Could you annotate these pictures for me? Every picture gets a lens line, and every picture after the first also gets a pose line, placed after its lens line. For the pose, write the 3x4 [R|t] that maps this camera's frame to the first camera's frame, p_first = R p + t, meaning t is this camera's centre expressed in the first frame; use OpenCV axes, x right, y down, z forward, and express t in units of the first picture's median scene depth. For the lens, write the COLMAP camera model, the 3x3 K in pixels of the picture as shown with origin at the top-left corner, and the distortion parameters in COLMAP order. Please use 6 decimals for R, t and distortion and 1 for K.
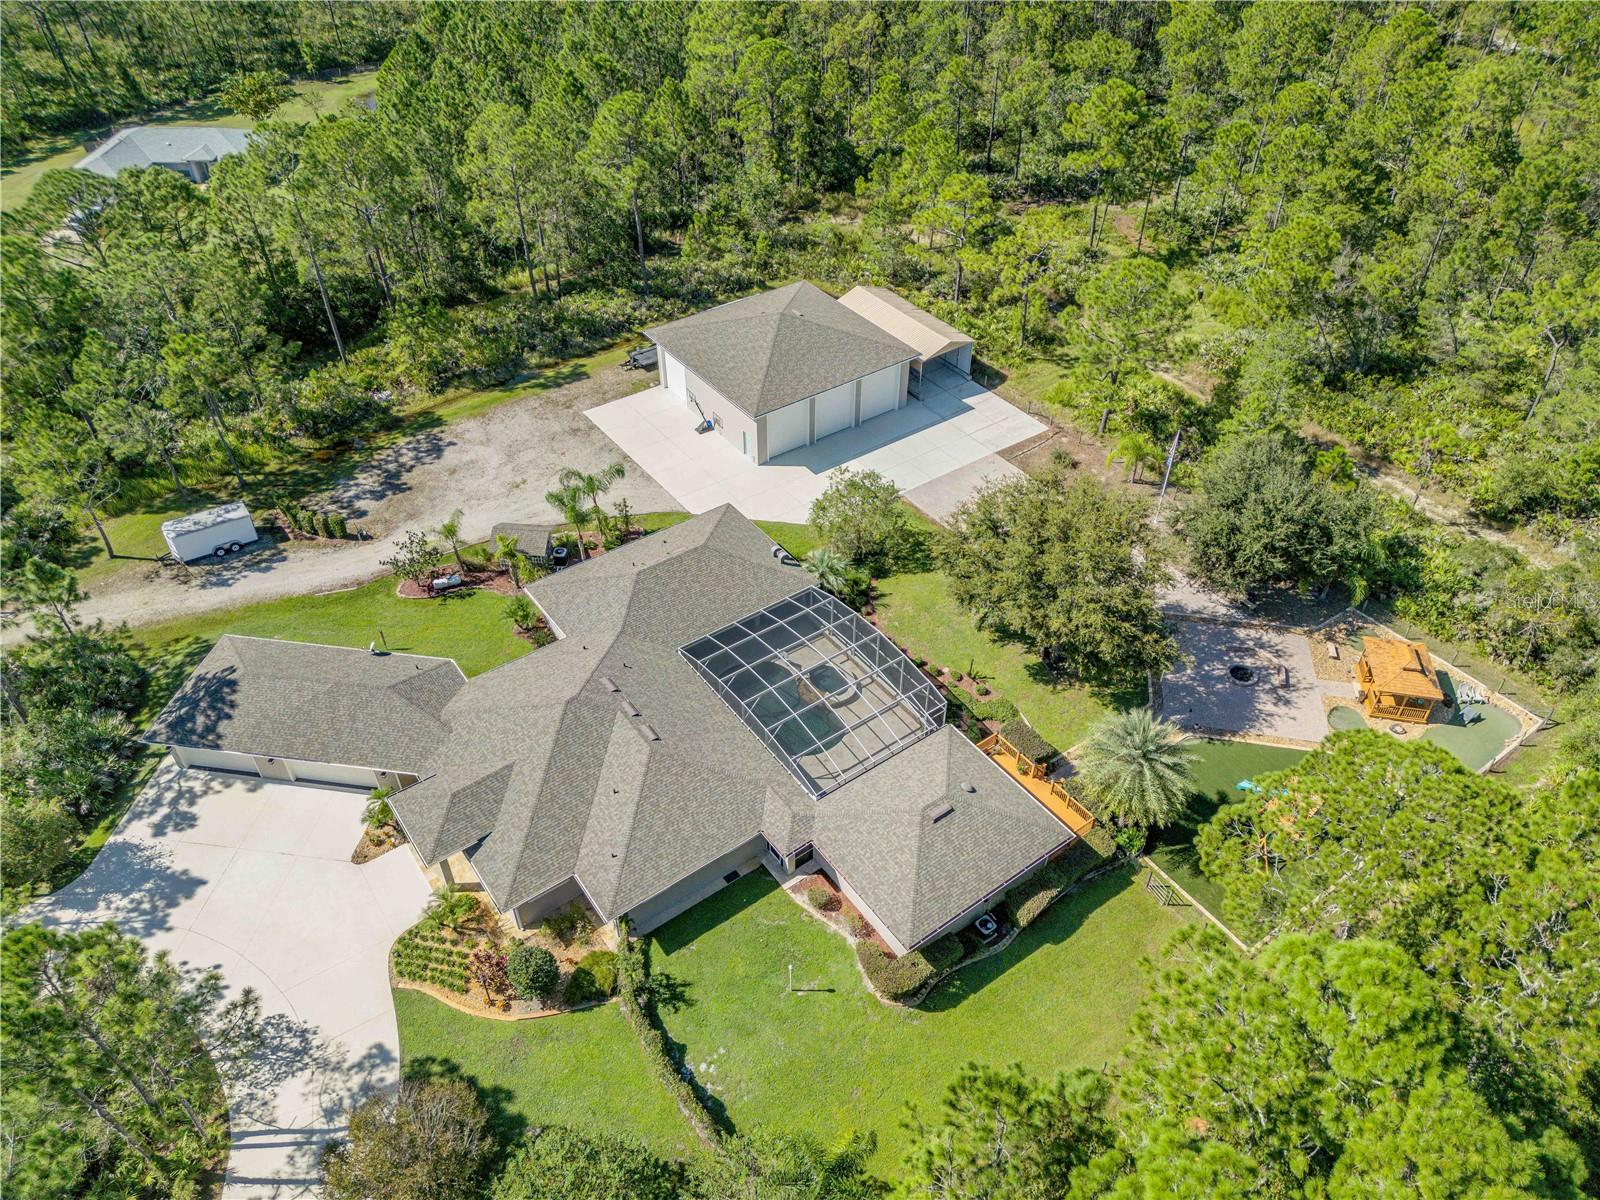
lens RADIAL K [[1119.0, 0, 804.2], [0, 1119.0, 604.9], [0, 0, 1]] dist [0.048568, 0.002032]
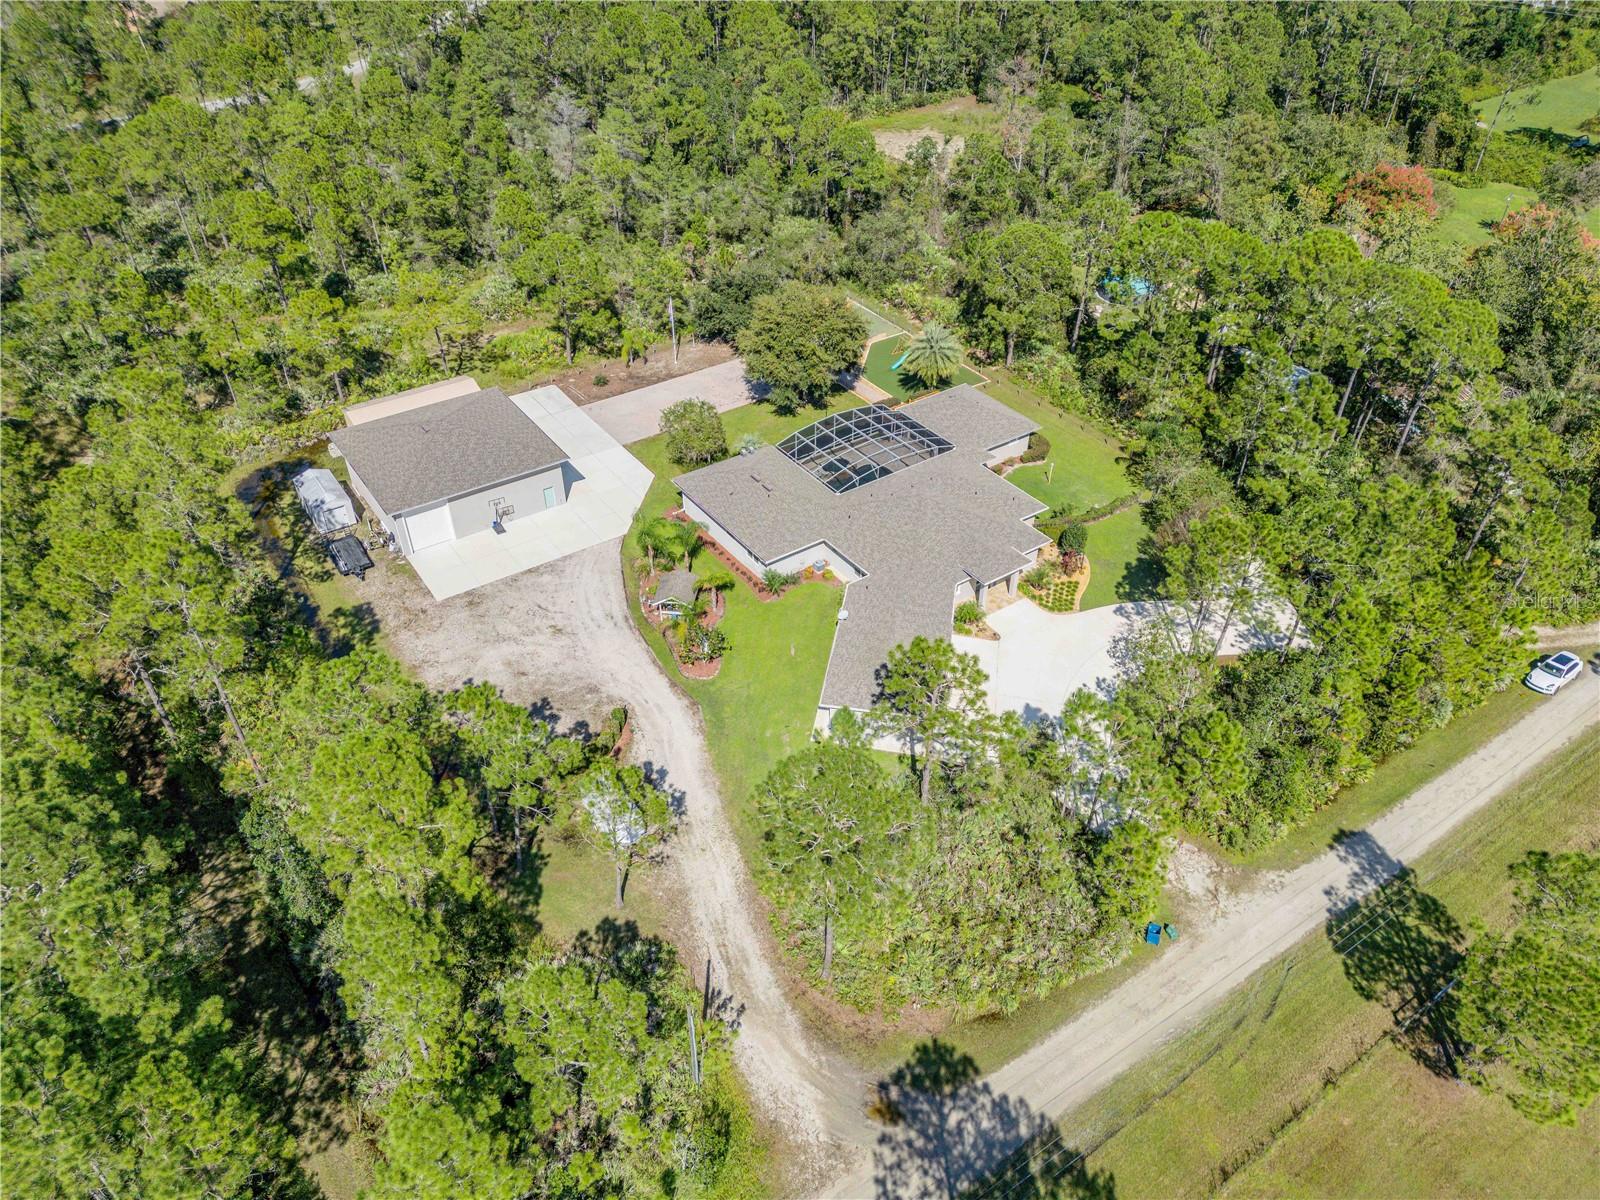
lens RADIAL K [[1119.0, 0, 804.2], [0, 1119.0, 604.9], [0, 0, 1]] dist [0.048568, 0.002032]
pose [[0.010726, -0.615468, 0.788089, -1.174566], [0.656945, 0.598517, 0.458478, -0.496572], [-0.753863, 0.512813, 0.410748, 0.426879]]
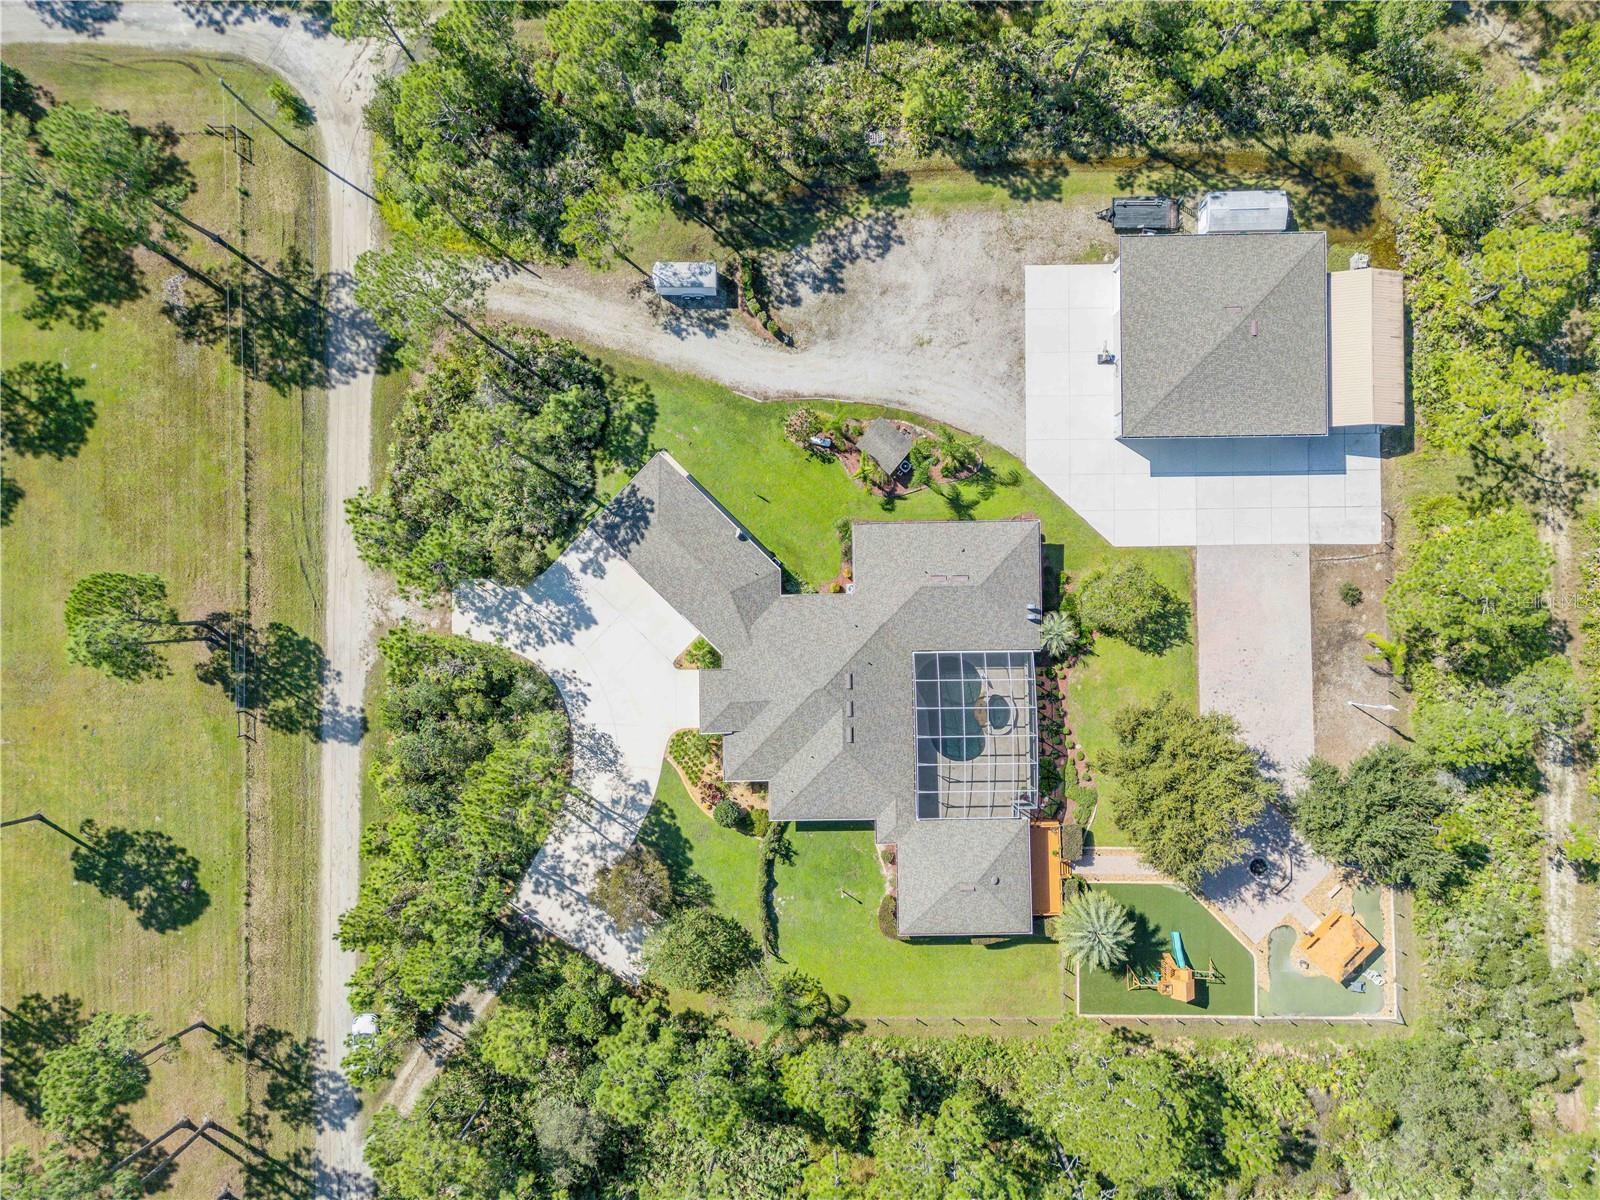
lens RADIAL K [[1119.0, 0, 804.2], [0, 1119.0, 604.9], [0, 0, 1]] dist [0.048568, 0.002032]
pose [[0.818345, 0.574706, -0.005042, -0.214872], [-0.380952, 0.548979, 0.743974, -0.835179], [0.430334, -0.606907, 0.668189, 0.036355]]
